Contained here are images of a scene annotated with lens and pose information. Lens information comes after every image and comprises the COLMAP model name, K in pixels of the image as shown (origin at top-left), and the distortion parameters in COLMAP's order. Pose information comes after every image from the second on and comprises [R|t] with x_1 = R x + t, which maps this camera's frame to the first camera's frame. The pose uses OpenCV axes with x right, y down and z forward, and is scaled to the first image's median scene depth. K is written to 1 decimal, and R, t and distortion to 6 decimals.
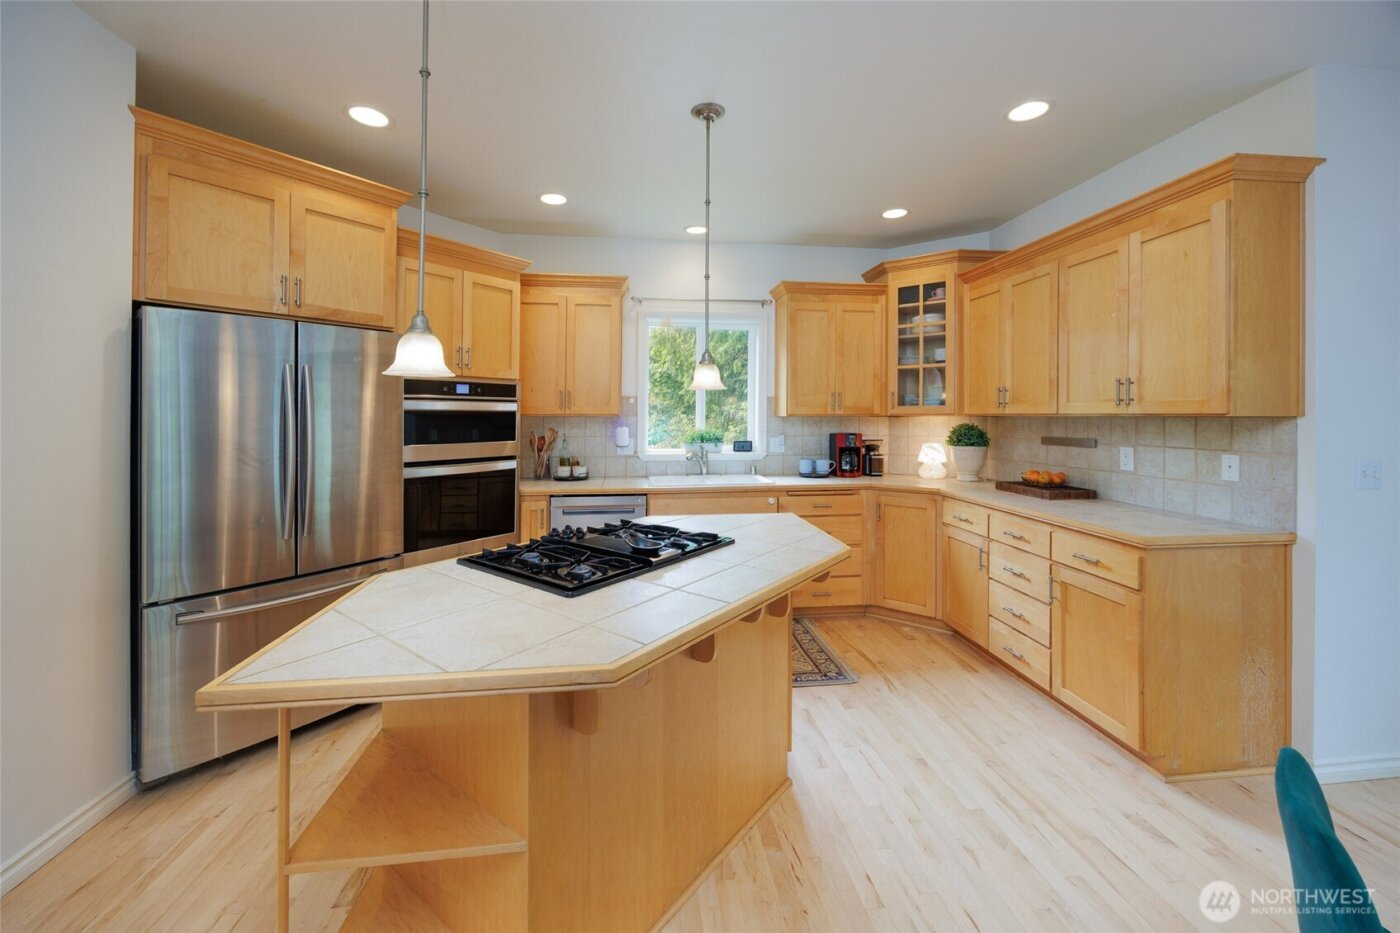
lens RADIAL K [[551.9, 0, 688.5], [0, 551.9, 414.3], [0, 0, 1]] dist [0.003624, -0.000856]
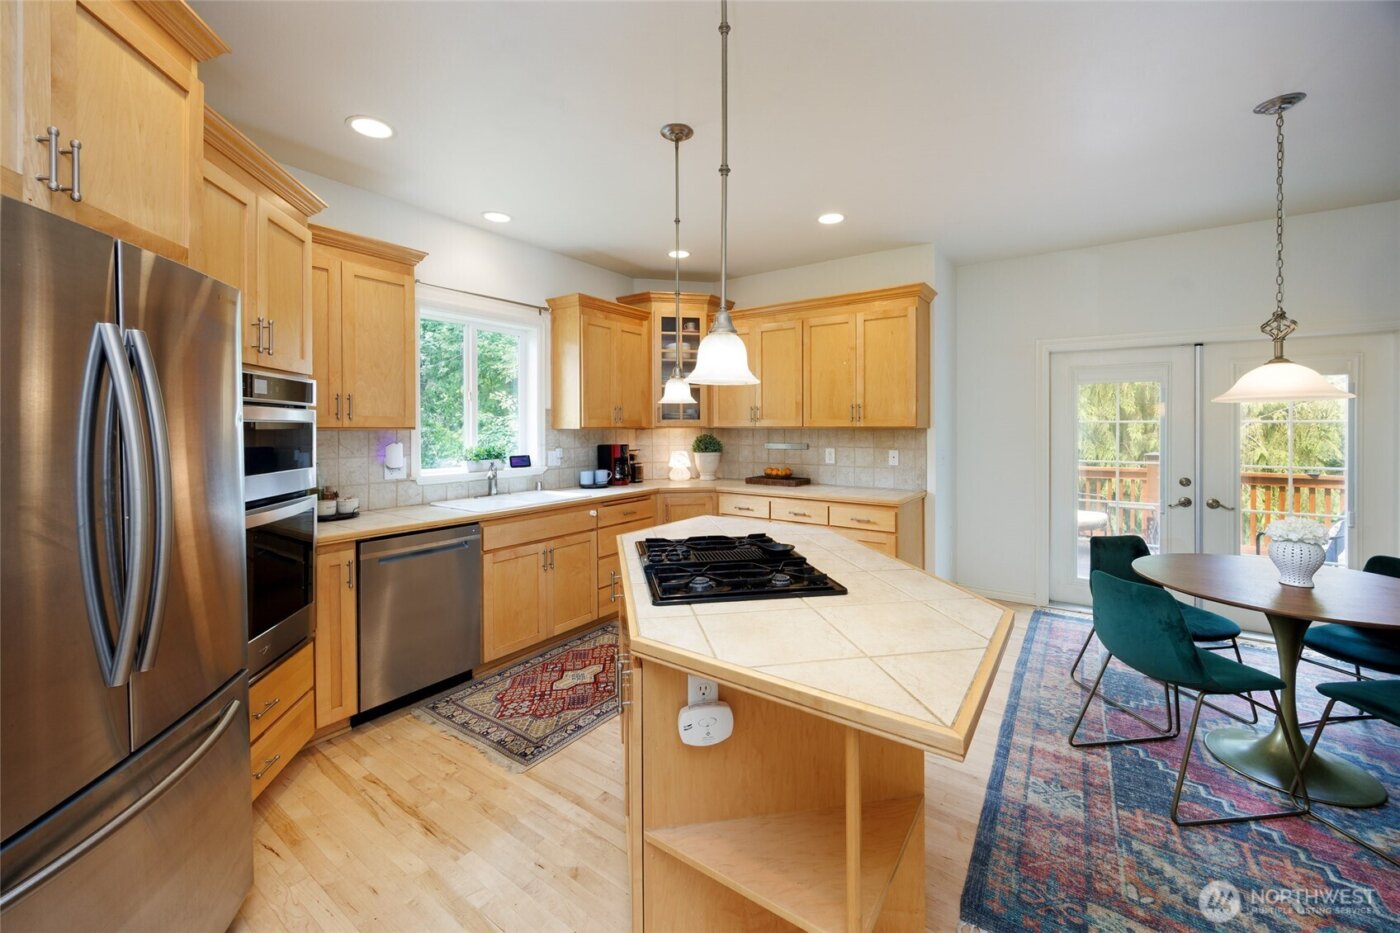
lens RADIAL K [[551.9, 0, 691.0], [0, 551.9, 437.5], [0, 0, 1]] dist [0.003624, -0.000856]
pose [[0.672628, -0.015137, 0.739826, -0.544399], [0.000903, 0.999807, 0.019635, -0.000788], [-0.739980, -0.012539, 0.672512, 0.227226]]
